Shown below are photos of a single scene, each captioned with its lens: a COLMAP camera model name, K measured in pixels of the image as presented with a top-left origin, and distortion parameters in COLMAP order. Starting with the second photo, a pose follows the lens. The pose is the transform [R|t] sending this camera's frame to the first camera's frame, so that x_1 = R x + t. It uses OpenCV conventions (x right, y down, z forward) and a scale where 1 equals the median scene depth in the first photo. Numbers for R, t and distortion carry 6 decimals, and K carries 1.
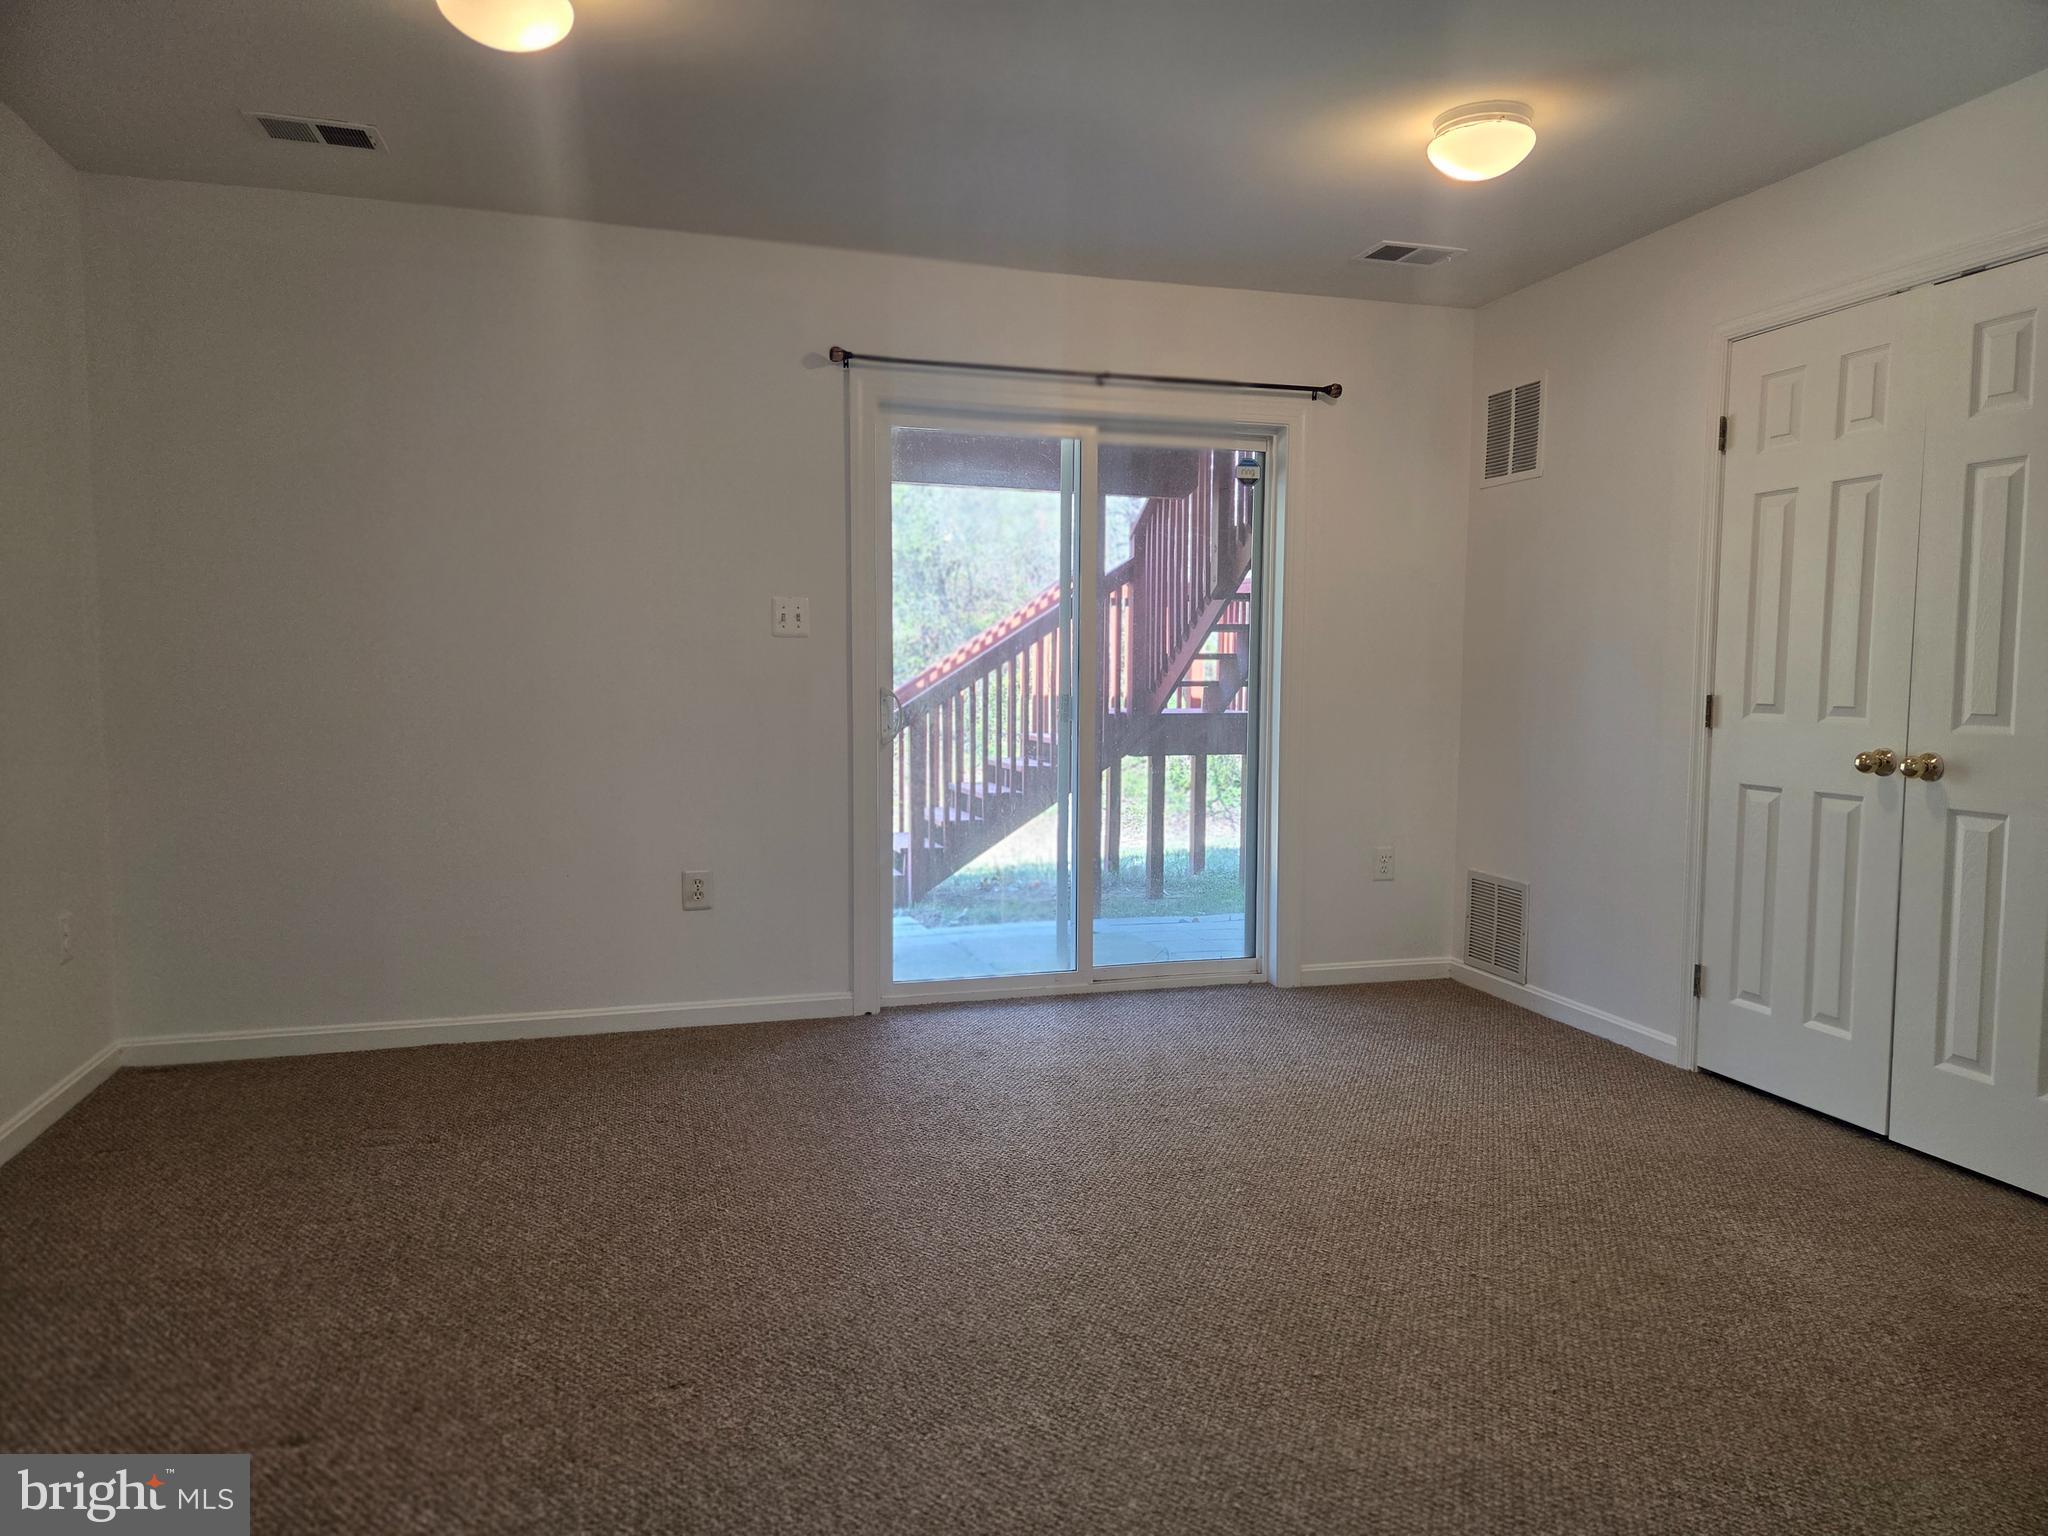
lens RADIAL K [[1369.6, 0, 1035.7], [0, 1369.6, 775.3], [0, 0, 1]] dist [0.076339, -0.059076]
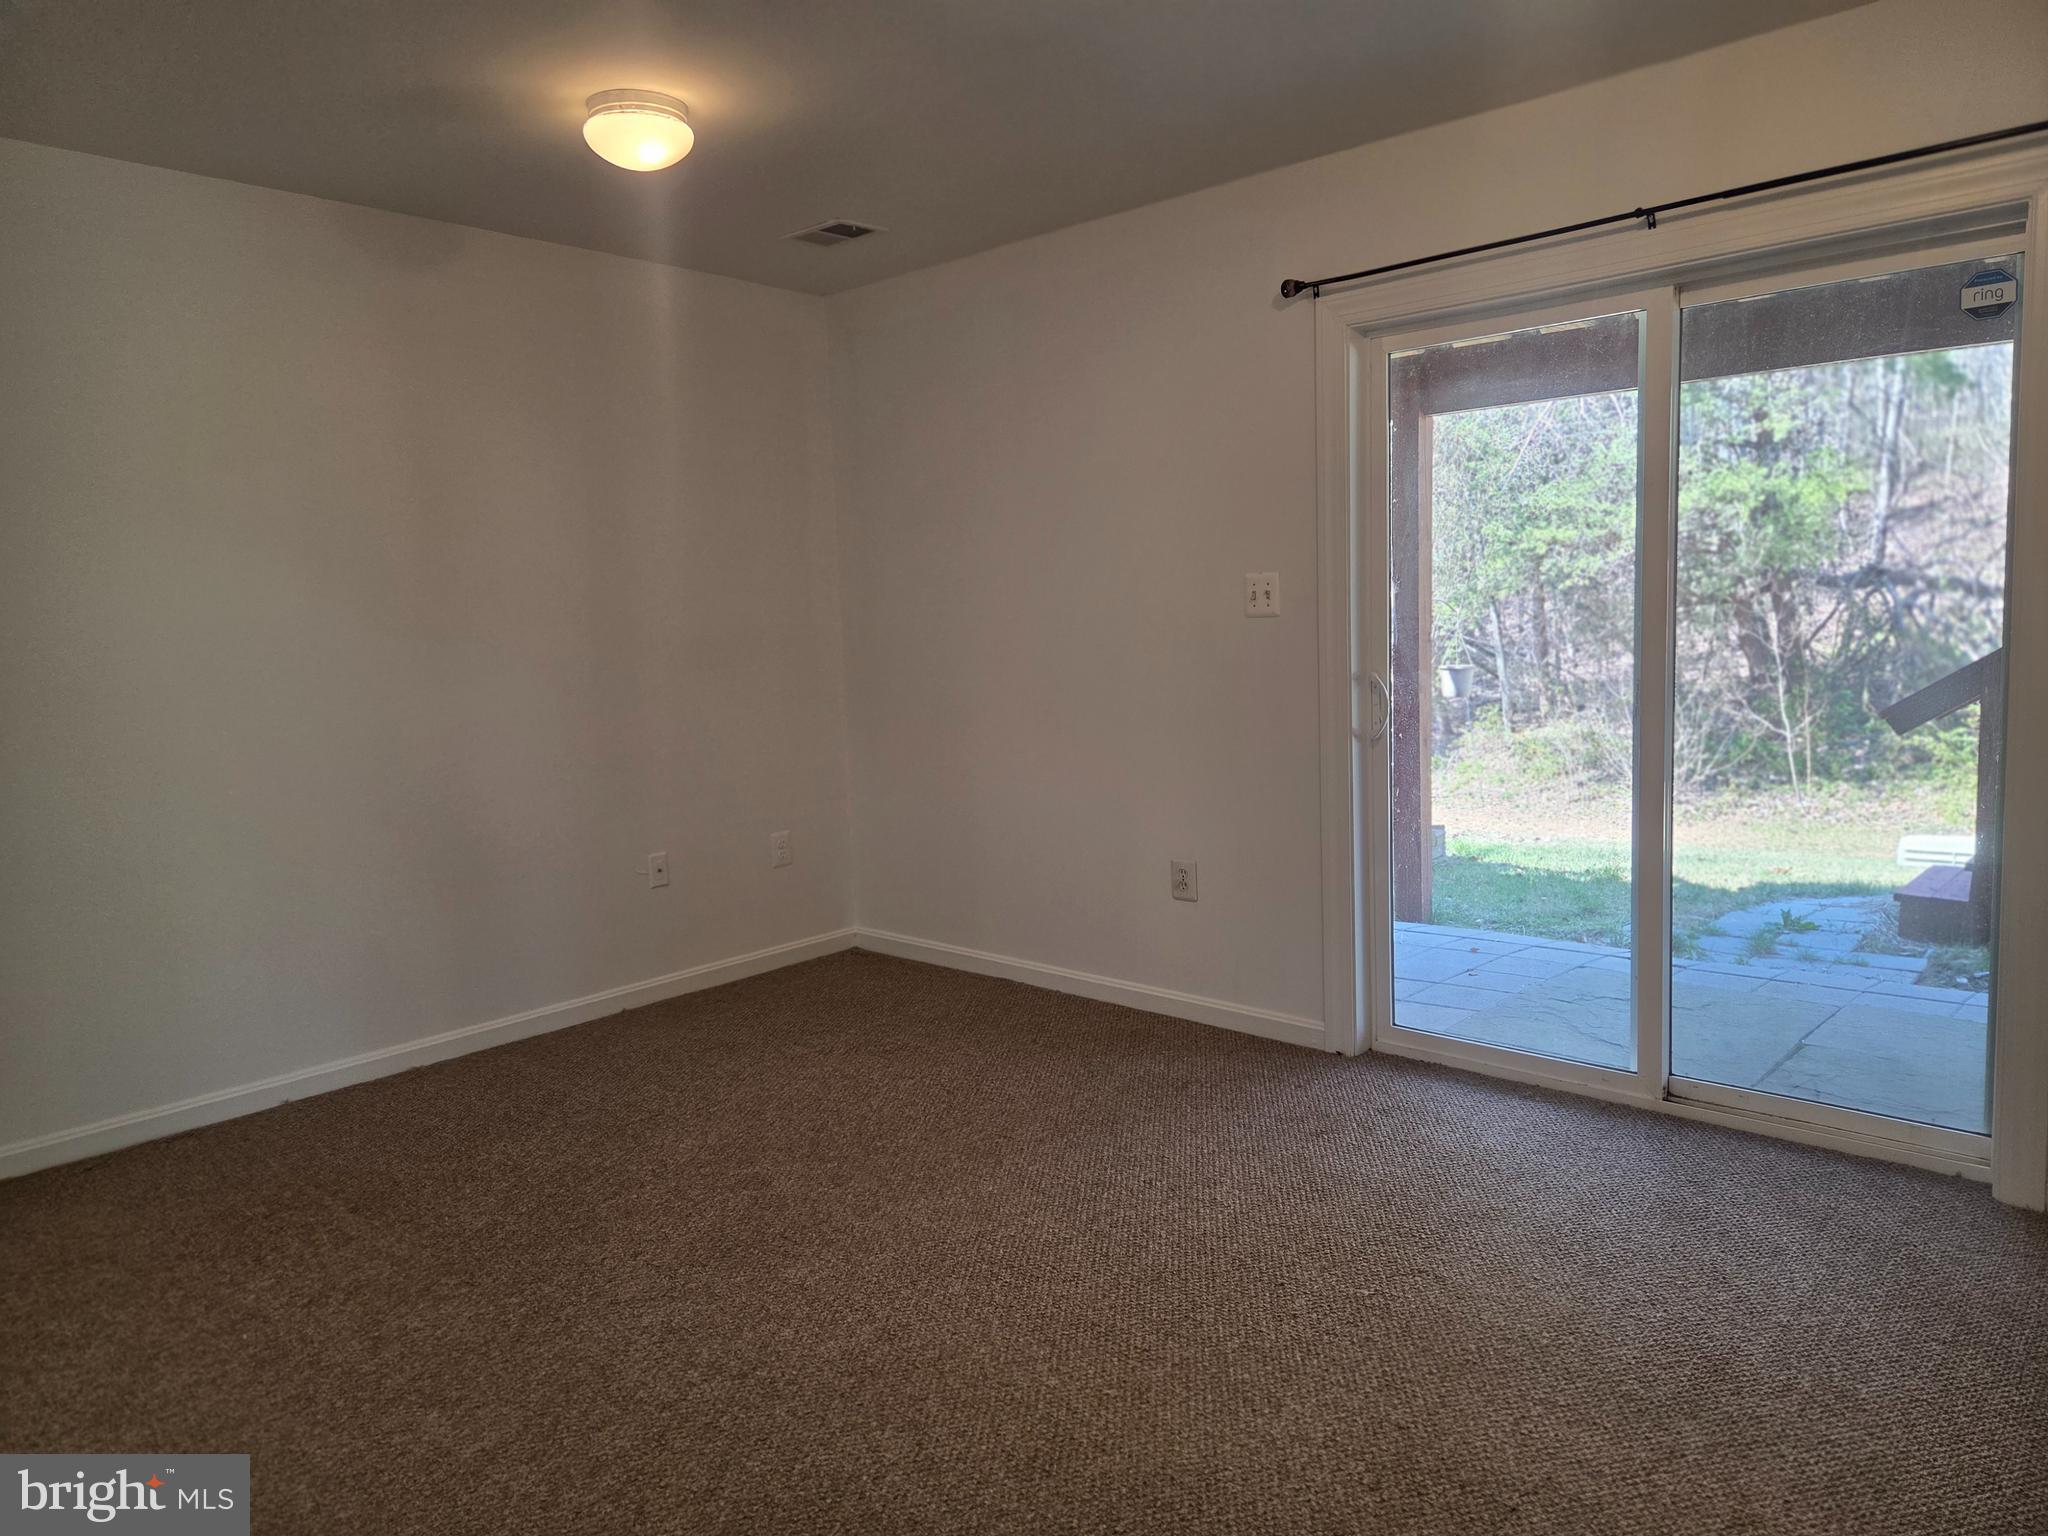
lens RADIAL K [[1369.6, 0, 1026.4], [0, 1369.6, 752.3], [0, 0, 1]] dist [0.076339, -0.059076]
pose [[0.507879, 0.065686, -0.858920, 0.522992], [-0.028624, 0.997825, 0.059383, -0.061007], [0.860952, -0.005574, 0.508655, 0.407929]]
